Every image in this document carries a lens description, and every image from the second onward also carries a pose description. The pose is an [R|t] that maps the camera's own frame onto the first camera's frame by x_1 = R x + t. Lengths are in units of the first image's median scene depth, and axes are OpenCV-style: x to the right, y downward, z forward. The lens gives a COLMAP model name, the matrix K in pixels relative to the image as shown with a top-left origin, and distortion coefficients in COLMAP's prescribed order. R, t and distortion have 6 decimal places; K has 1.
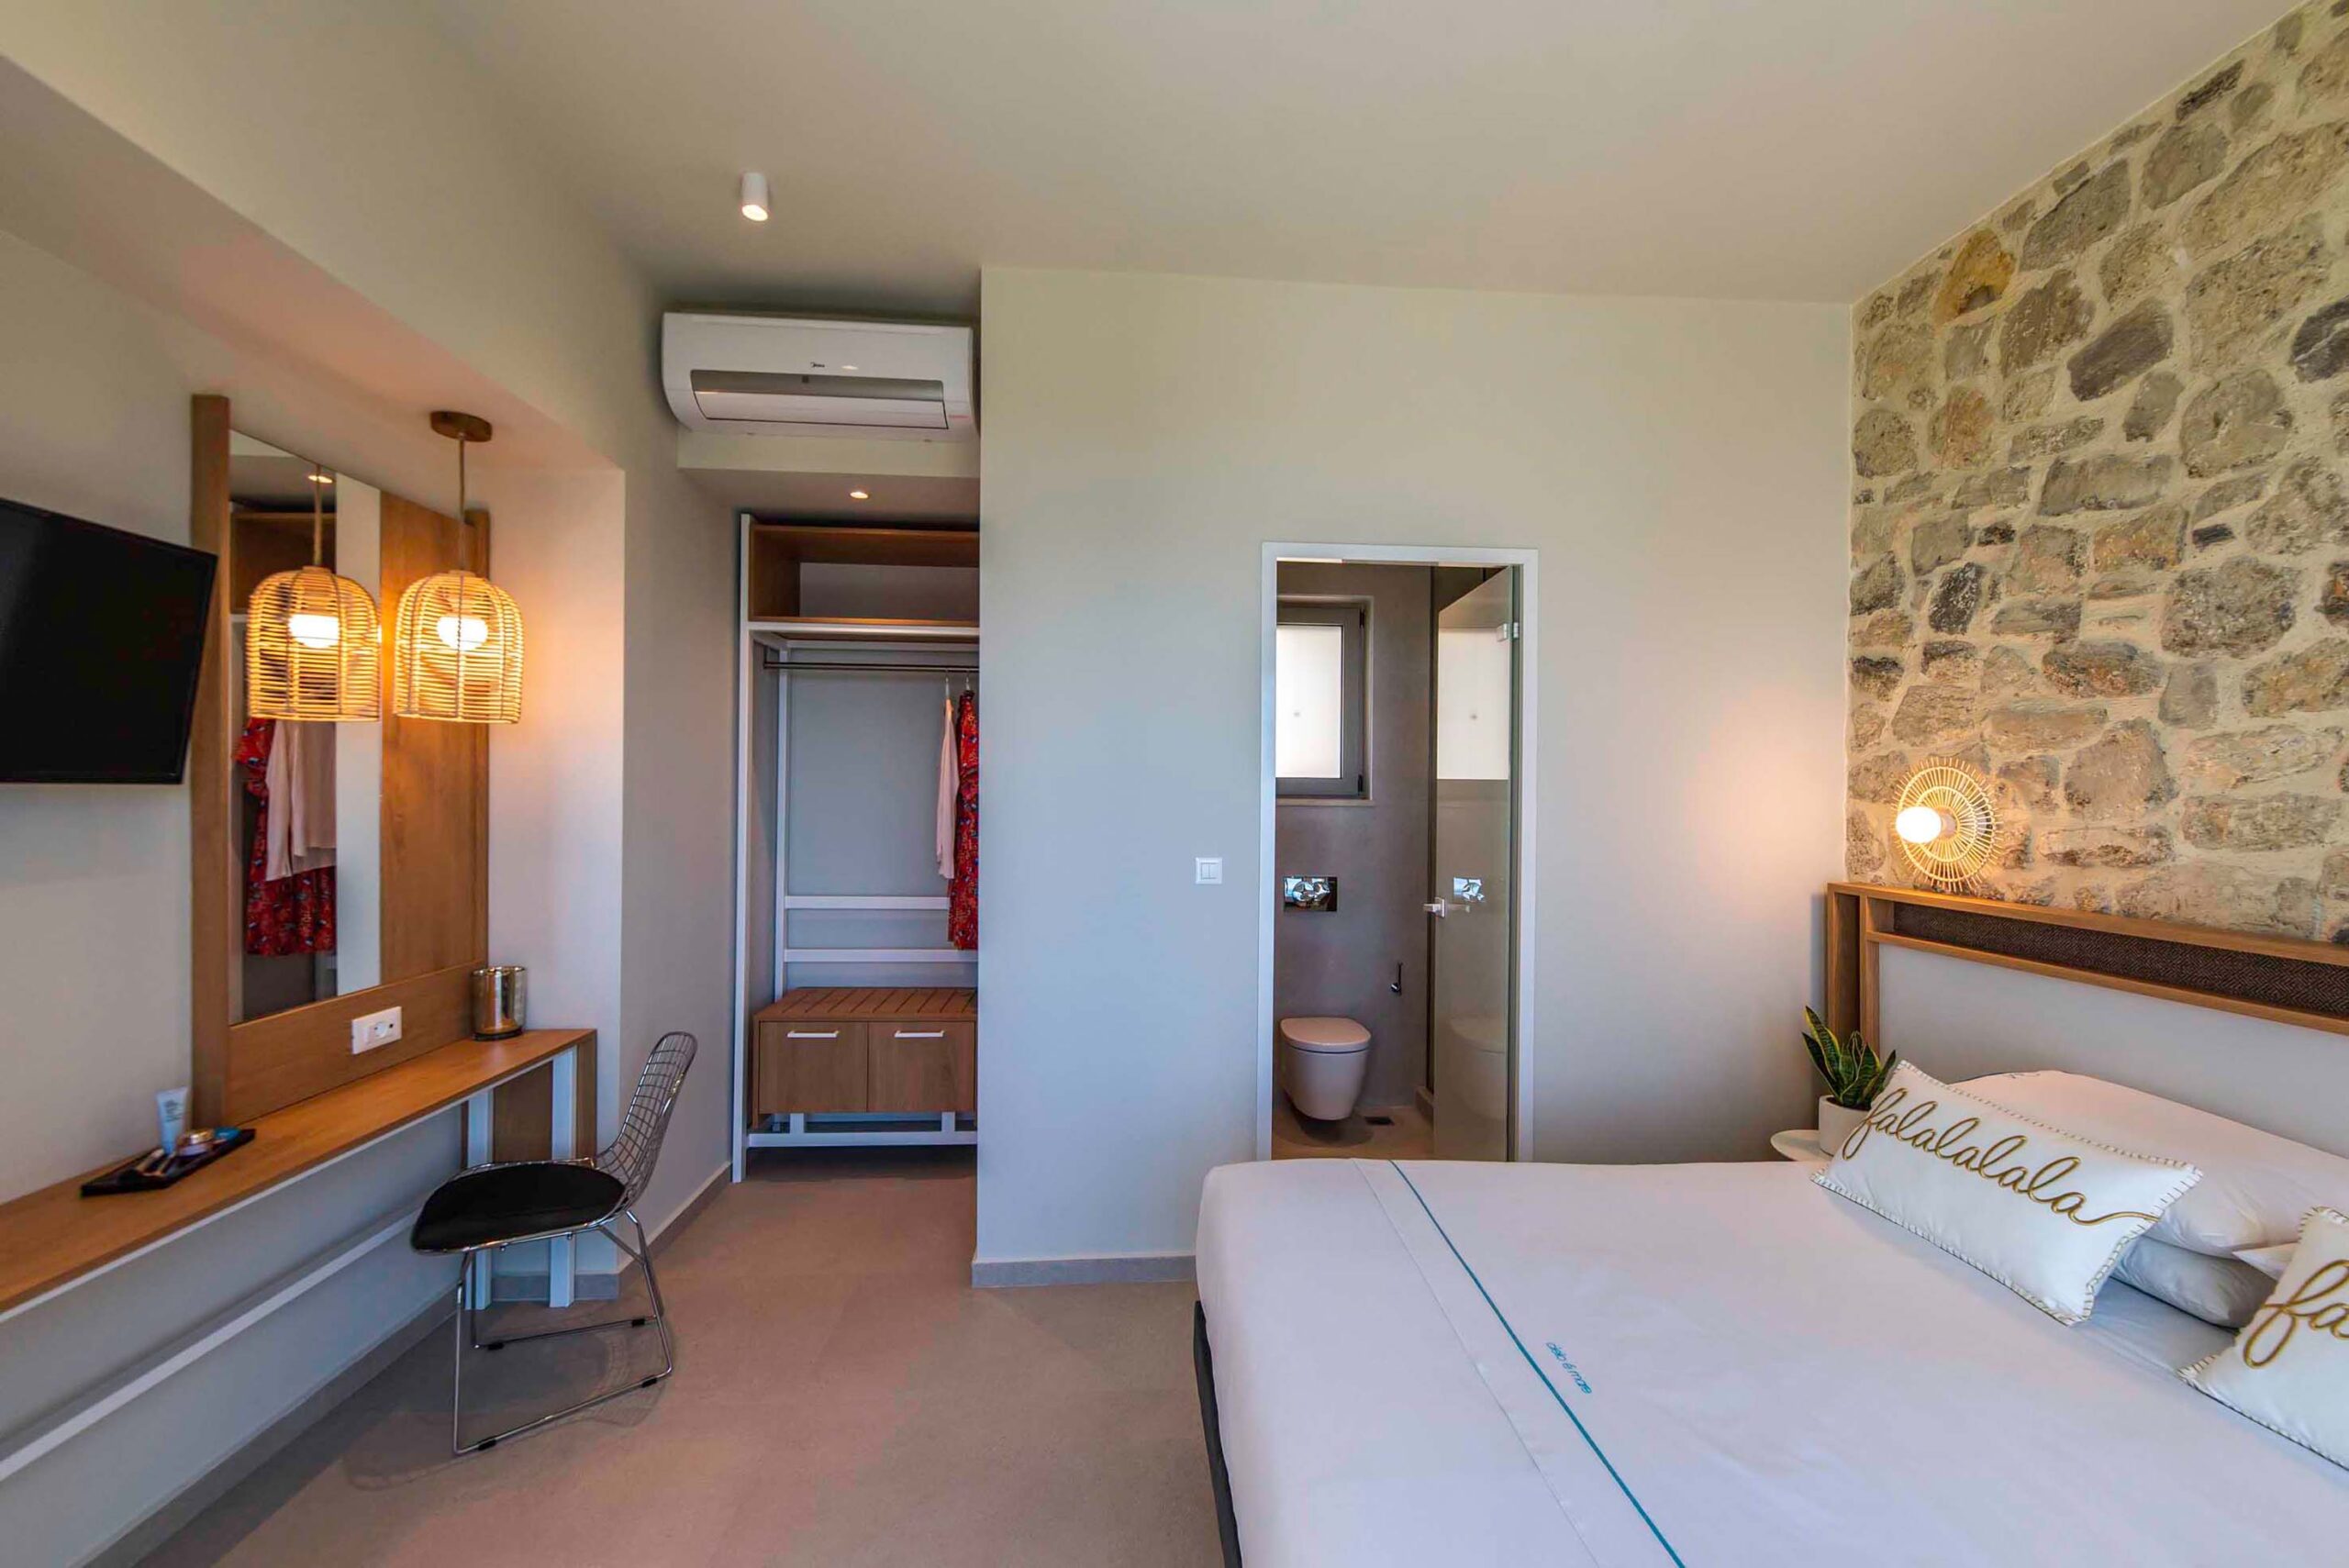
lens RADIAL K [[983.5, 0, 1180.3], [0, 983.5, 786.9], [0, 0, 1]] dist [-0.002248, -0.000856]
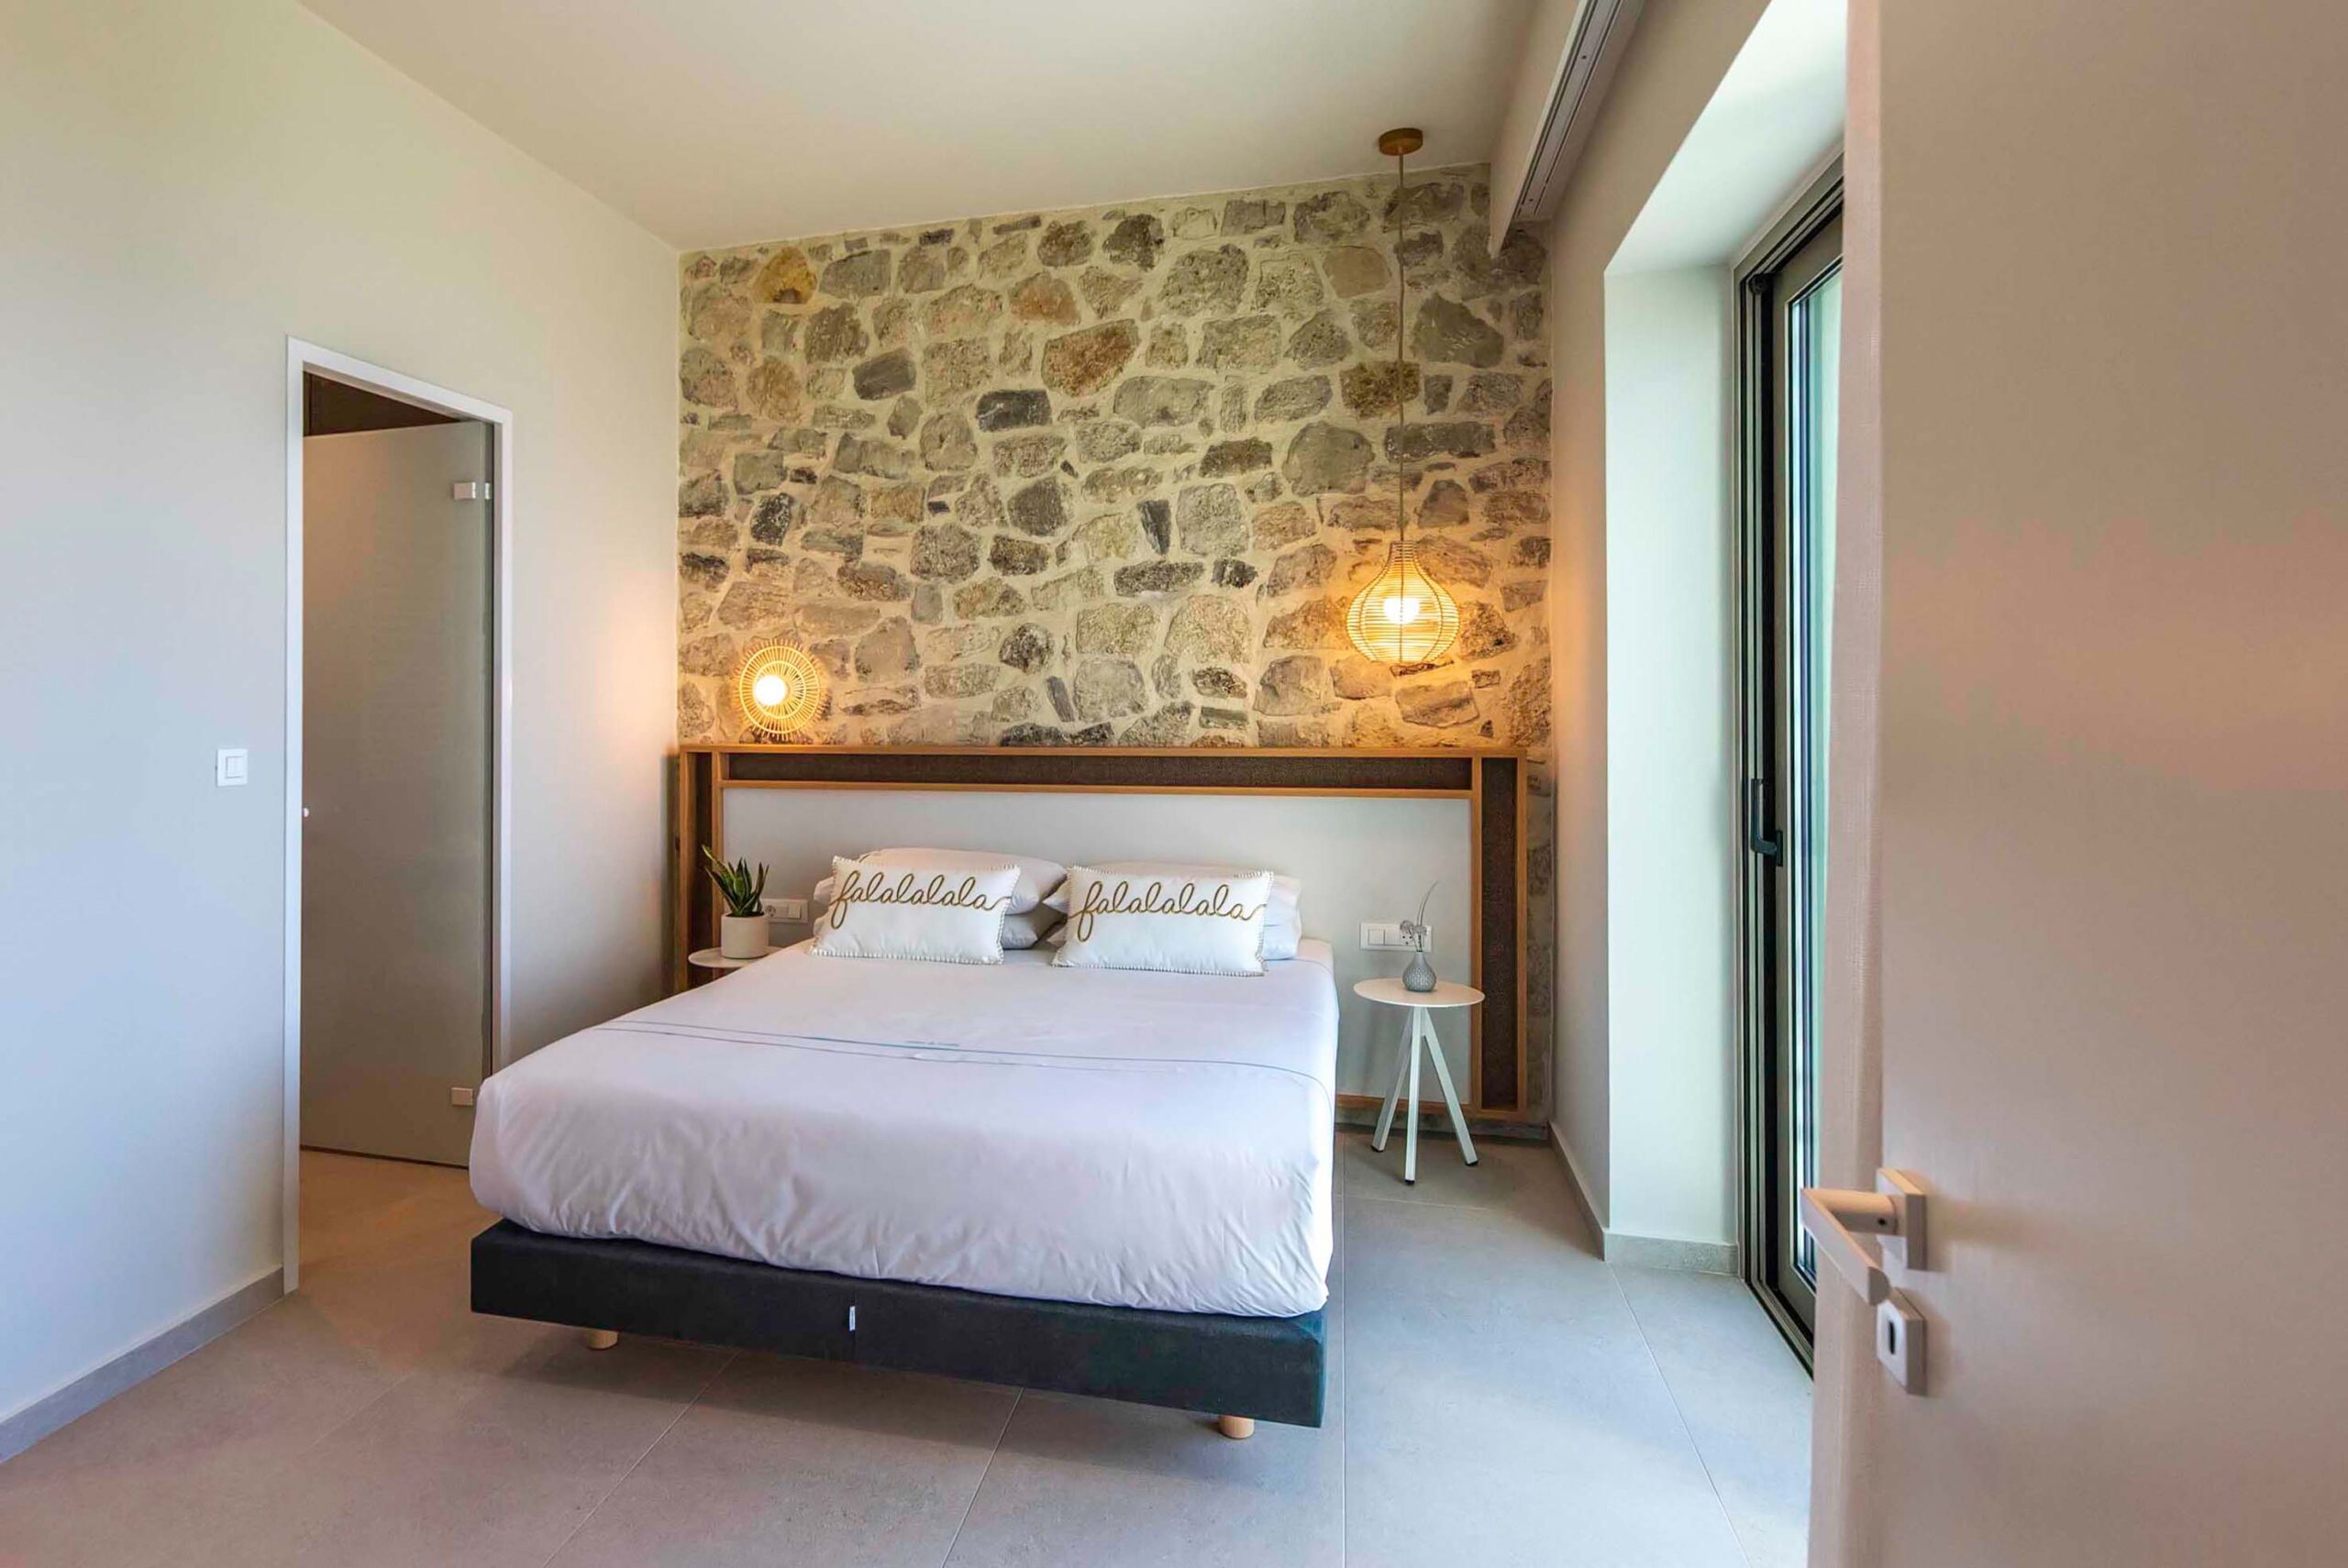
lens RADIAL K [[983.0, 0, 1212.7], [0, 983.0, 667.4], [0, 0, 1]] dist [-0.002248, -0.000856]
pose [[0.296526, -0.003795, 0.955017, -0.333288], [0.007639, 0.999970, 0.001601, 0.011168], [-0.954994, 0.006821, 0.296546, 0.062190]]
